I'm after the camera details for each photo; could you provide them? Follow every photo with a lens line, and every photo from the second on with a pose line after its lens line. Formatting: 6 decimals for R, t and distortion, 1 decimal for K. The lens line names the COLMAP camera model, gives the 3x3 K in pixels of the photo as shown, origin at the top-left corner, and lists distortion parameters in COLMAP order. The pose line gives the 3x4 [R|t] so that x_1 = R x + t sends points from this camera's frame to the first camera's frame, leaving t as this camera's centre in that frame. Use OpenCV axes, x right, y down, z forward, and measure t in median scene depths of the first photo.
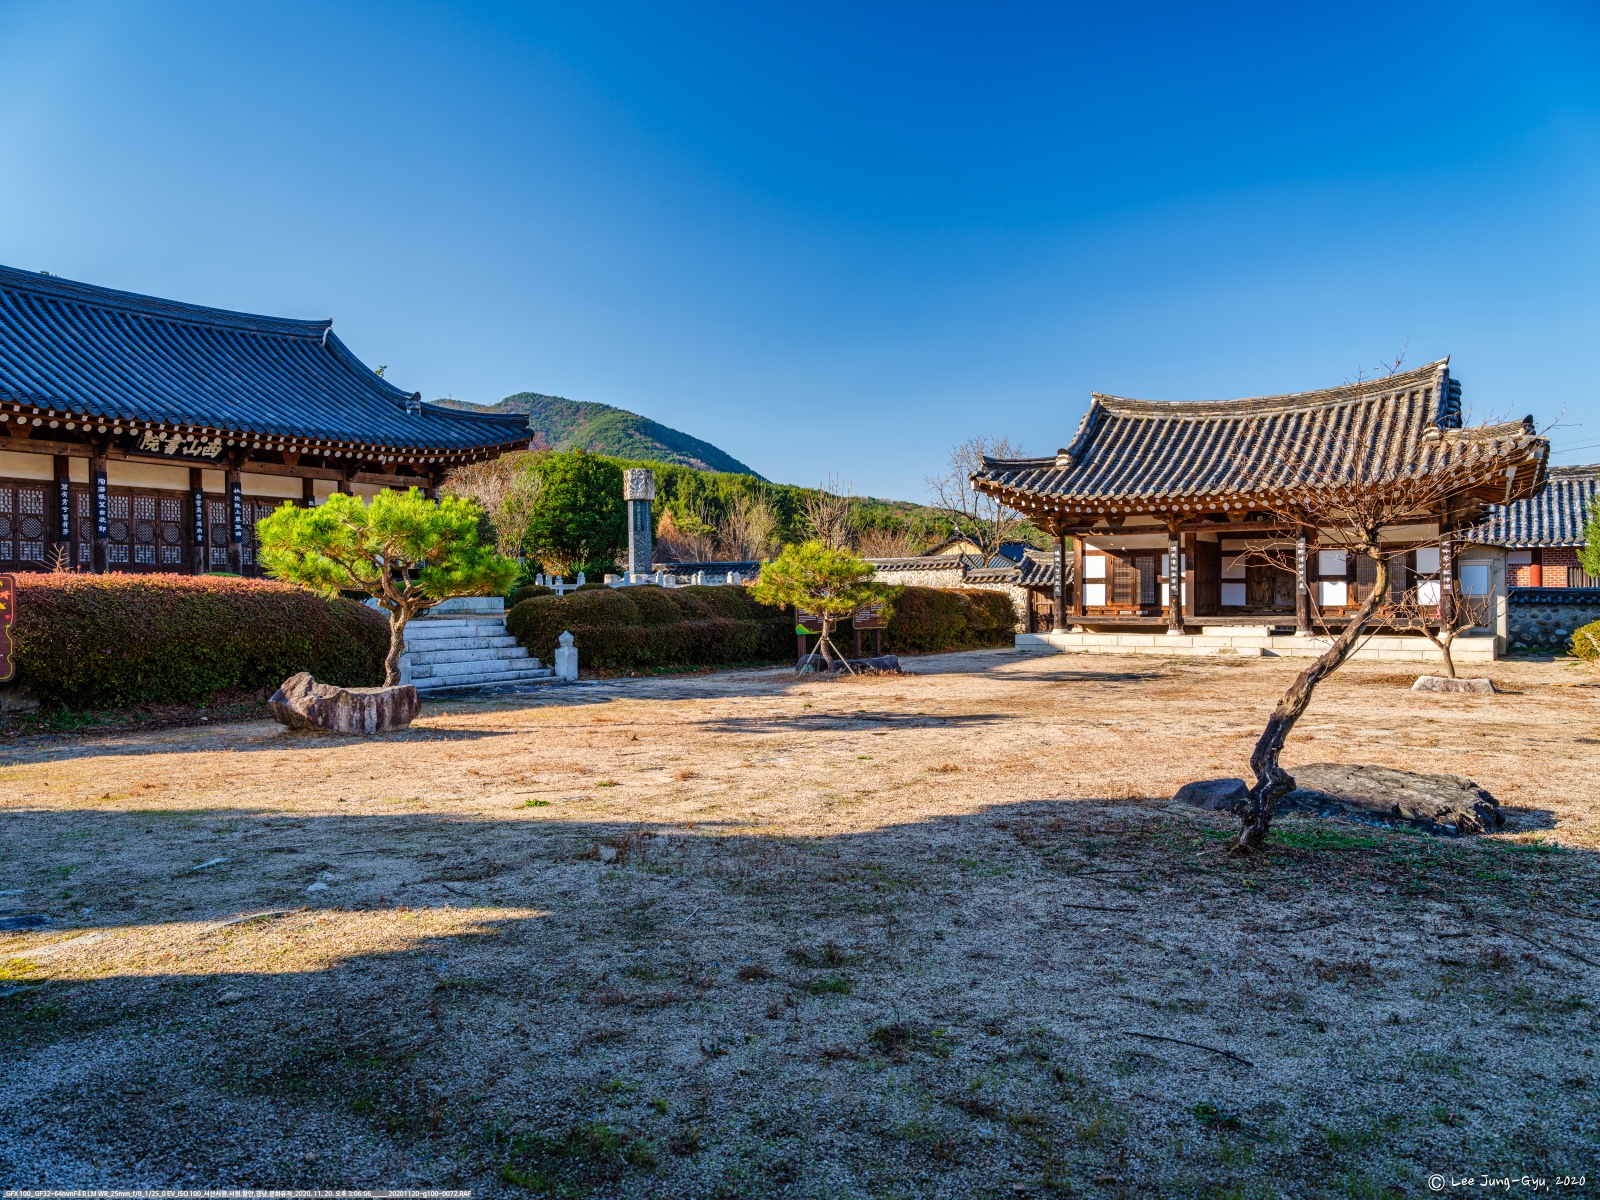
lens RADIAL K [[1198.2, 0, 800.0], [0, 1198.2, 600.0], [0, 0, 1]] dist [-0.004066, -0.000006]
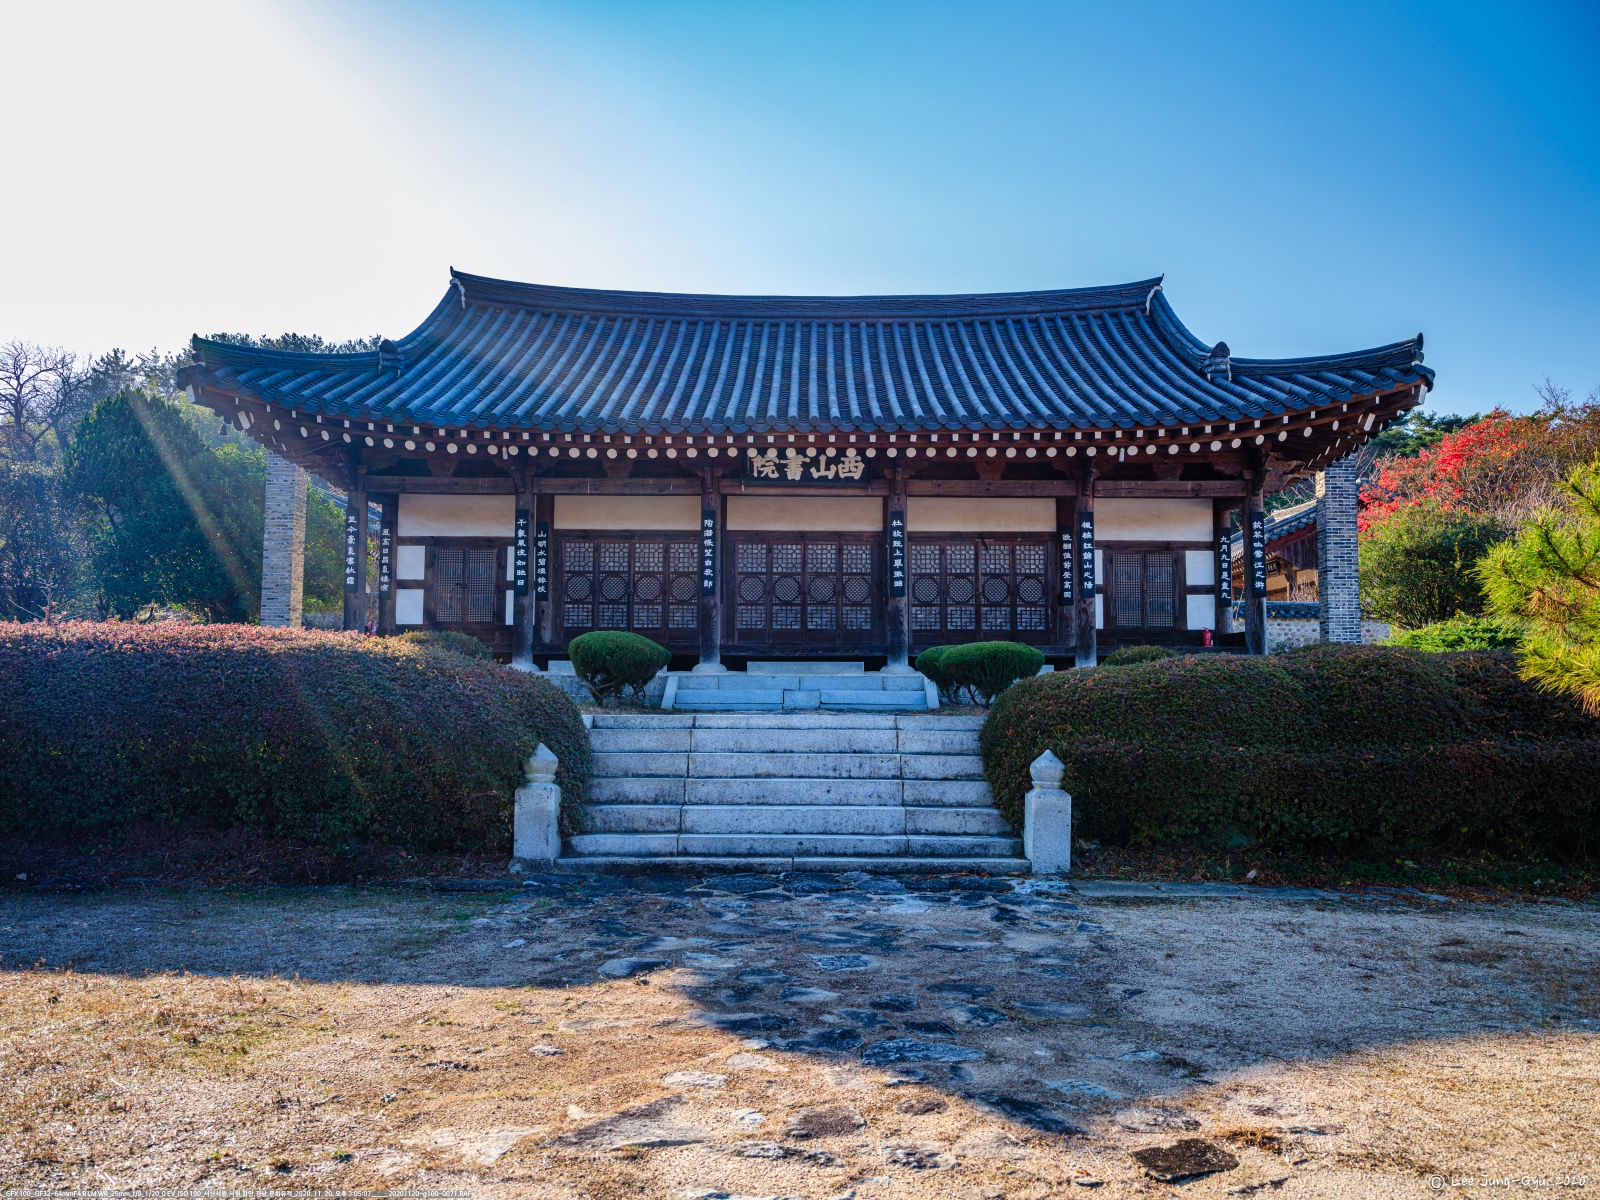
lens RADIAL K [[1198.2, 0, 800.0], [0, 1198.2, 600.0], [0, 0, 1]] dist [-0.004066, -0.000006]
pose [[0.519633, -0.050929, -0.852870, 0.102307], [-0.013051, 0.997632, -0.067525, 0.002463], [0.854290, 0.046219, 0.517738, 0.607466]]
